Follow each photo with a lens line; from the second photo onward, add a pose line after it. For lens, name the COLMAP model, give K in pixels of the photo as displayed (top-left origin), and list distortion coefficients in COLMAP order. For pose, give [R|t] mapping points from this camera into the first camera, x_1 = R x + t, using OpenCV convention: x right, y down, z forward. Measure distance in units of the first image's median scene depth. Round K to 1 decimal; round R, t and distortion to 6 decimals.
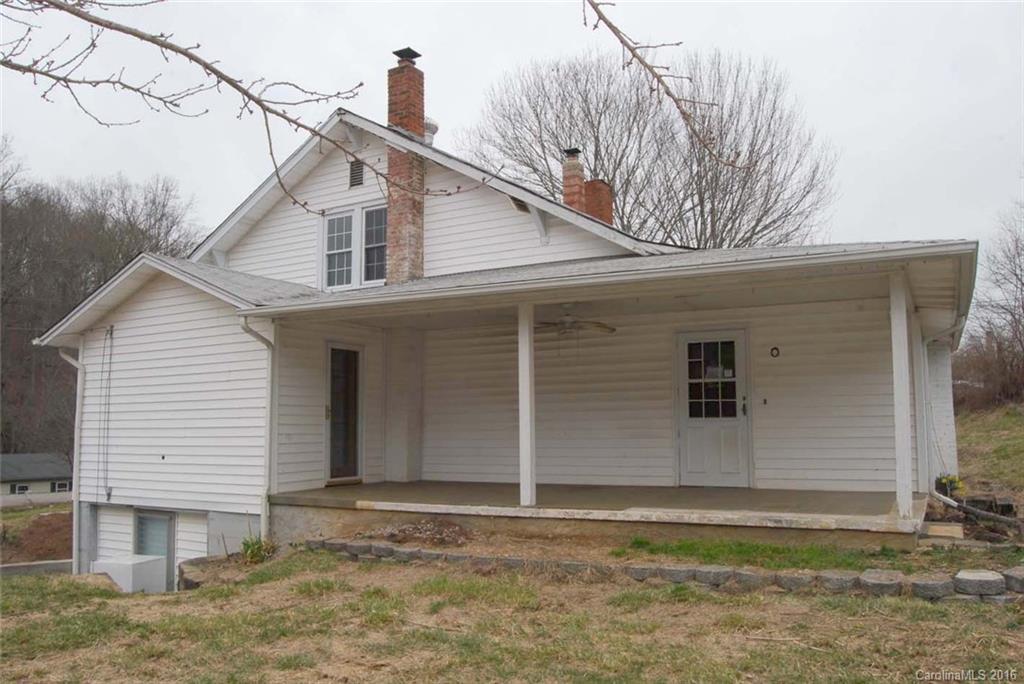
lens RADIAL K [[803.6, 0, 512.6], [0, 803.6, 368.9], [0, 0, 1]] dist [-0.099102, -0.005508]
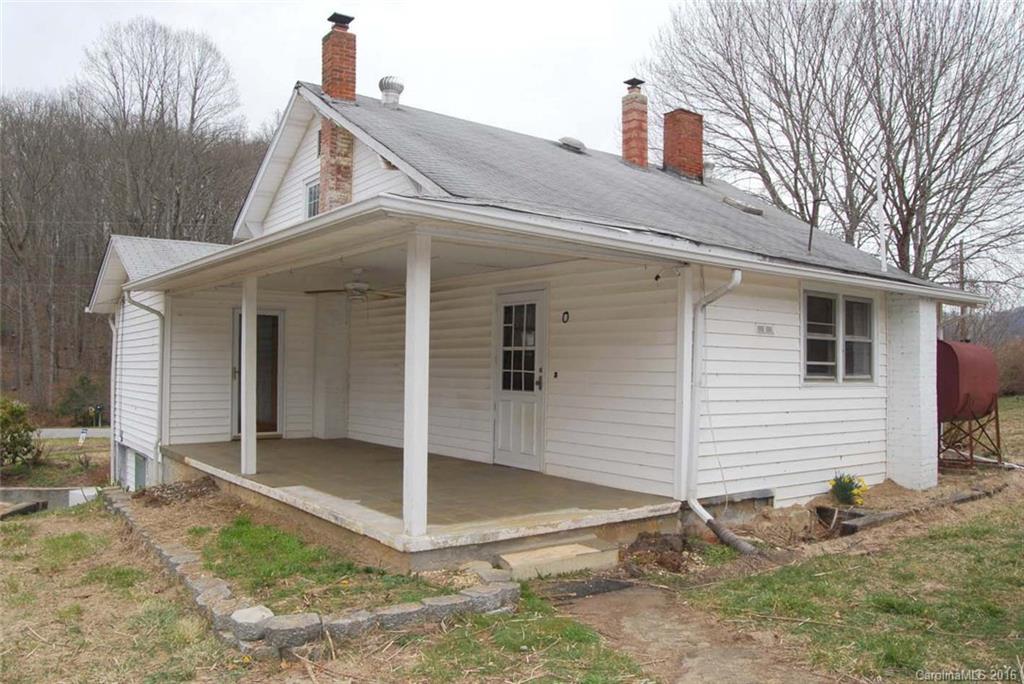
lens RADIAL K [[803.6, 0, 512.6], [0, 803.6, 368.9], [0, 0, 1]] dist [-0.099102, -0.005508]
pose [[0.902747, 0.020148, -0.429699, 0.609087], [0.012254, 0.997293, 0.072506, -0.026940], [0.429996, -0.070720, 0.900056, 0.191232]]
